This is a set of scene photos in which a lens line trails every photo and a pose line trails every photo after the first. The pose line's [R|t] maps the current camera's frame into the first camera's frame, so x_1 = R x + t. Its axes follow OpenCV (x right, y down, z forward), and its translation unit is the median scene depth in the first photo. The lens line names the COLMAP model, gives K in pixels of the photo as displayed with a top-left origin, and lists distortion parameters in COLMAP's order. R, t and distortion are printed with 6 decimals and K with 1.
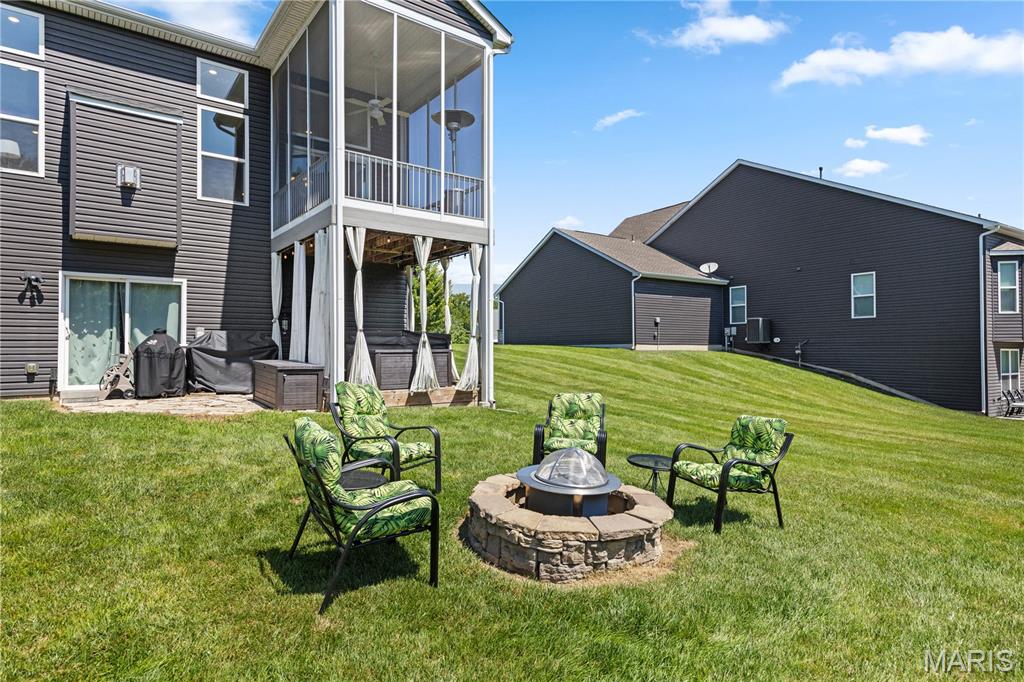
lens RADIAL K [[550.2, 0, 512.6], [0, 550.2, 339.8], [0, 0, 1]] dist [-0.001053, -0.000475]
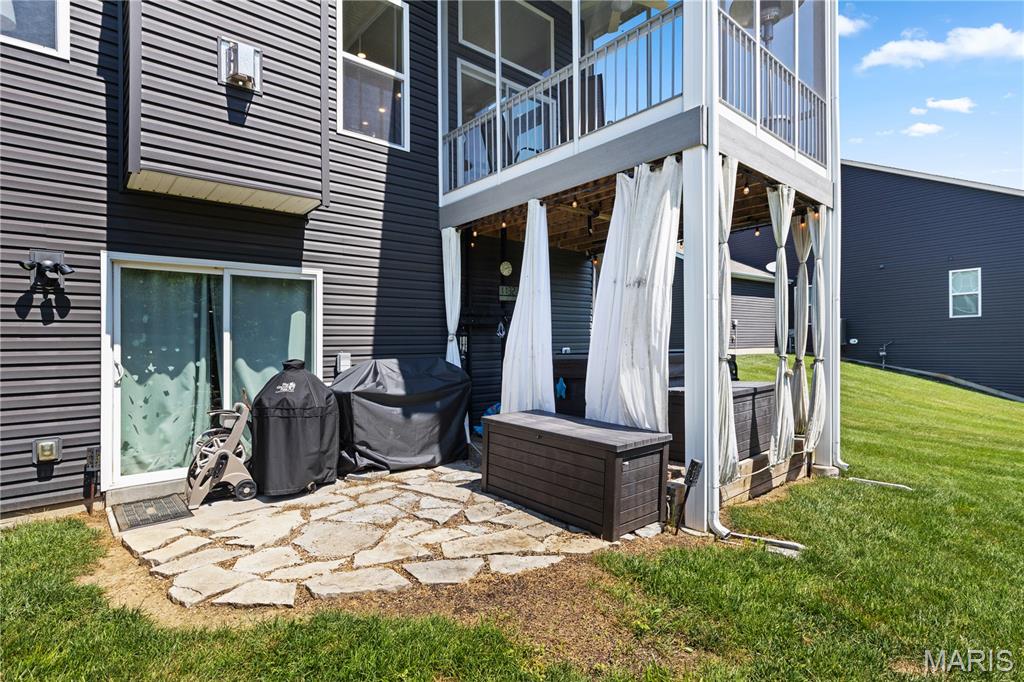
lens RADIAL K [[498.1, 0, 512.0], [0, 498.1, 337.3], [0, 0, 1]] dist [-0.004518, 0.001086]
pose [[0.997693, -0.018707, 0.065253, -0.457894], [0.019125, 0.999800, -0.005791, -0.035297], [-0.065132, 0.007026, 0.997852, 0.497659]]
